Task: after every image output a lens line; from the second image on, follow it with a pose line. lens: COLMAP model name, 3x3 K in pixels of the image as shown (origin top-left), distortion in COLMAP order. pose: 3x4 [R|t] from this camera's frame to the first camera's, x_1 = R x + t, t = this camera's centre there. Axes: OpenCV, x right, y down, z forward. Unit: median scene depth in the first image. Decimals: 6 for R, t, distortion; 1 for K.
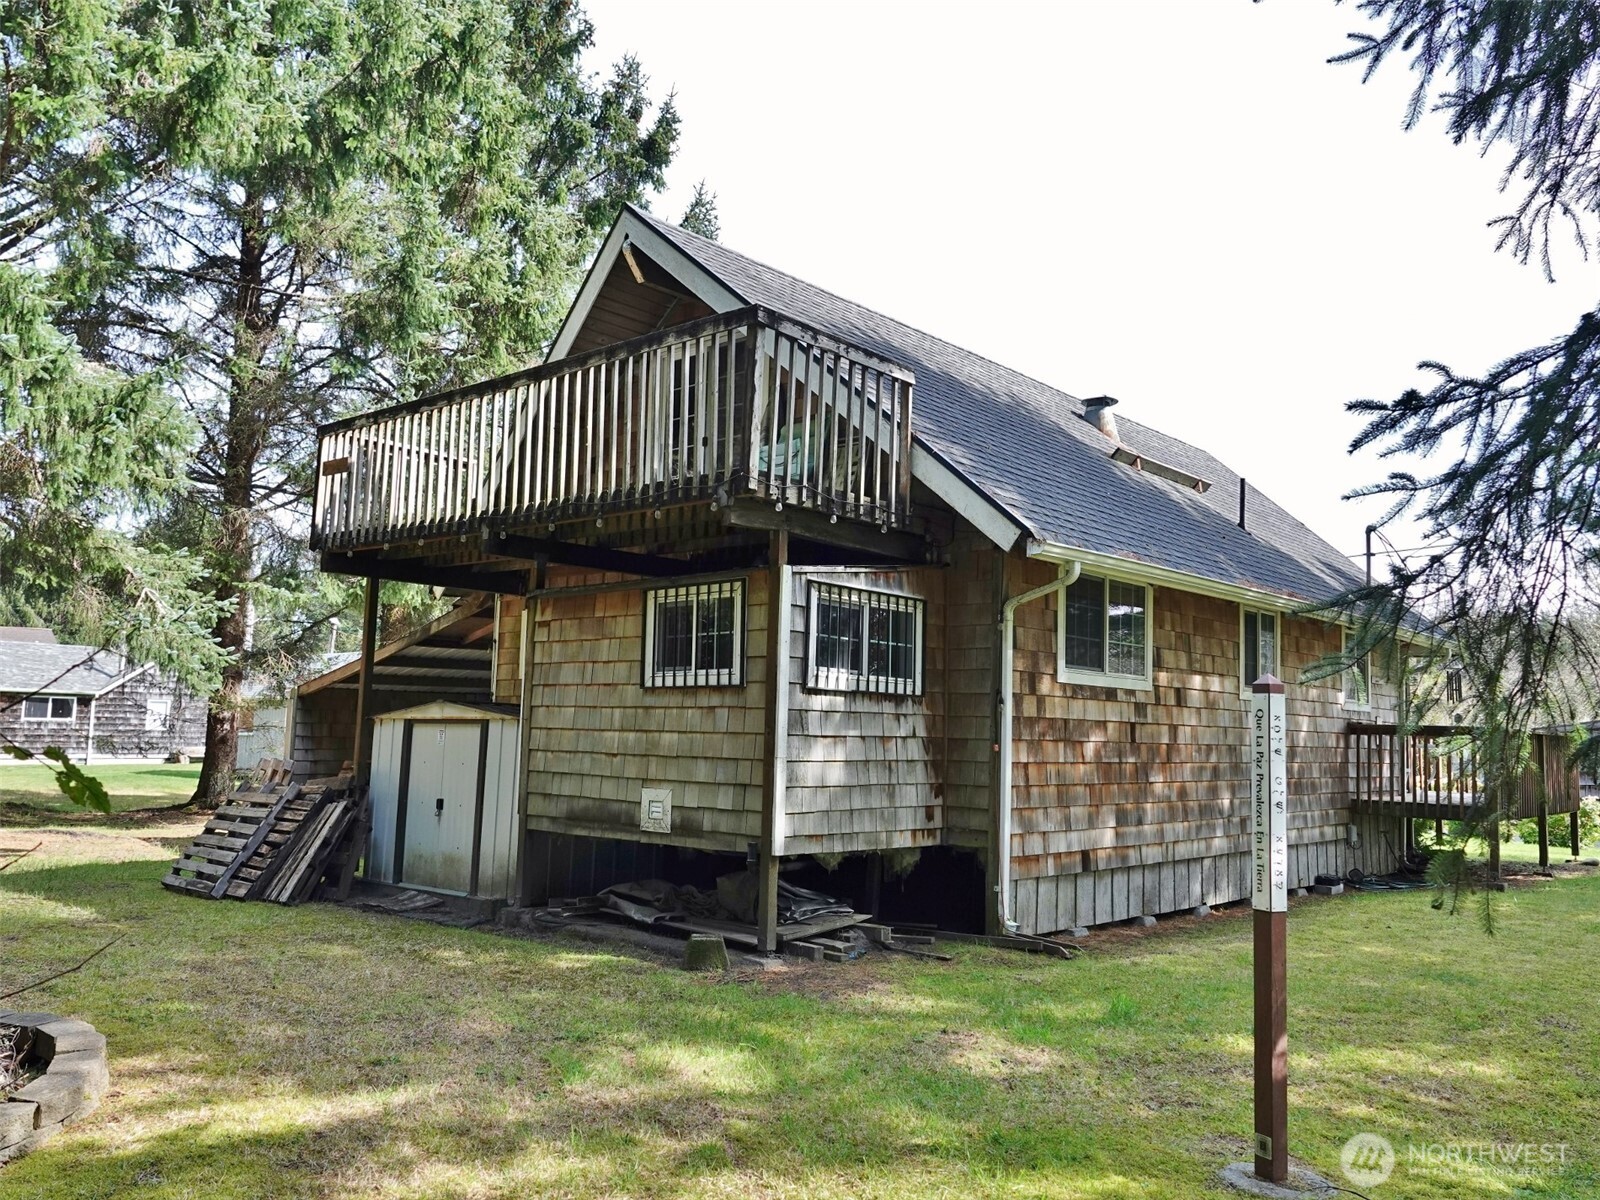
lens RADIAL K [[1259.5, 0, 796.4], [0, 1259.5, 600.0], [0, 0, 1]] dist [0.006658, -0.001164]
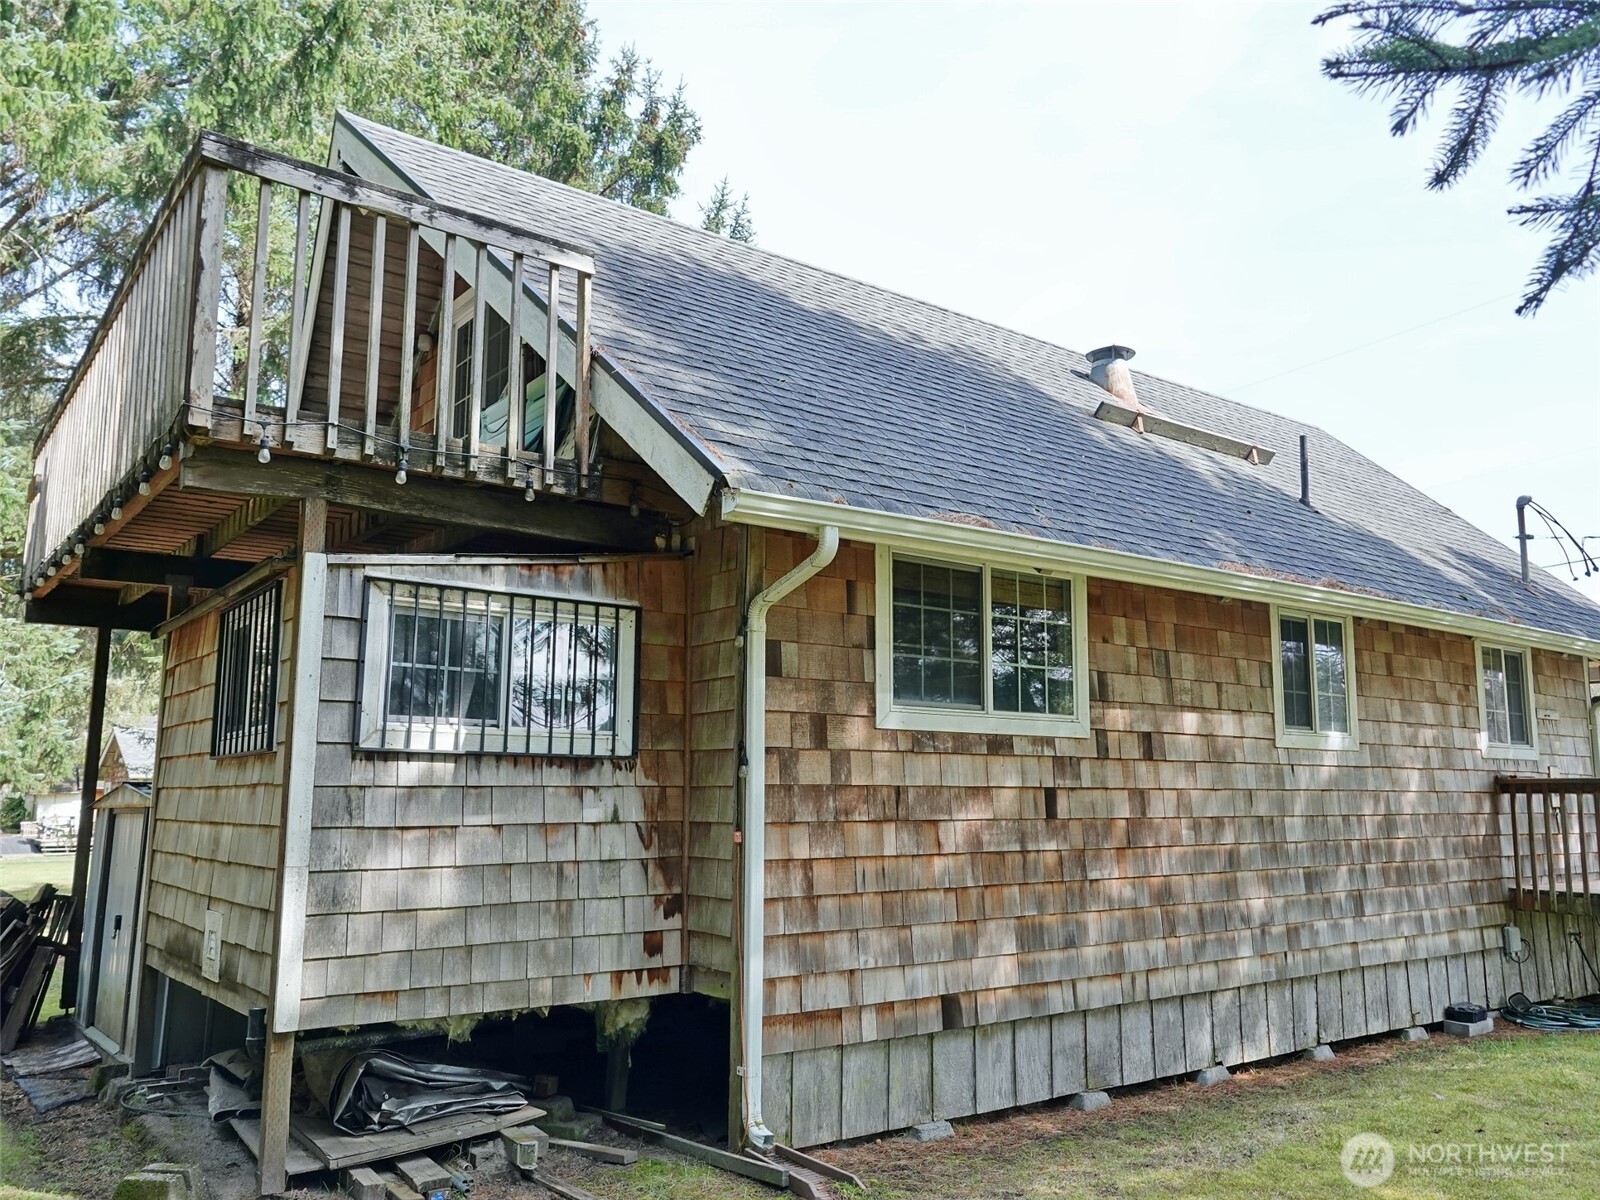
lens RADIAL K [[1259.5, 0, 804.5], [0, 1259.5, 602.3], [0, 0, 1]] dist [0.006658, -0.001164]
pose [[0.982451, -0.054346, -0.178430, 0.283539], [0.044773, 0.997355, -0.057250, 0.036035], [0.181070, 0.048257, 0.982286, 0.361571]]
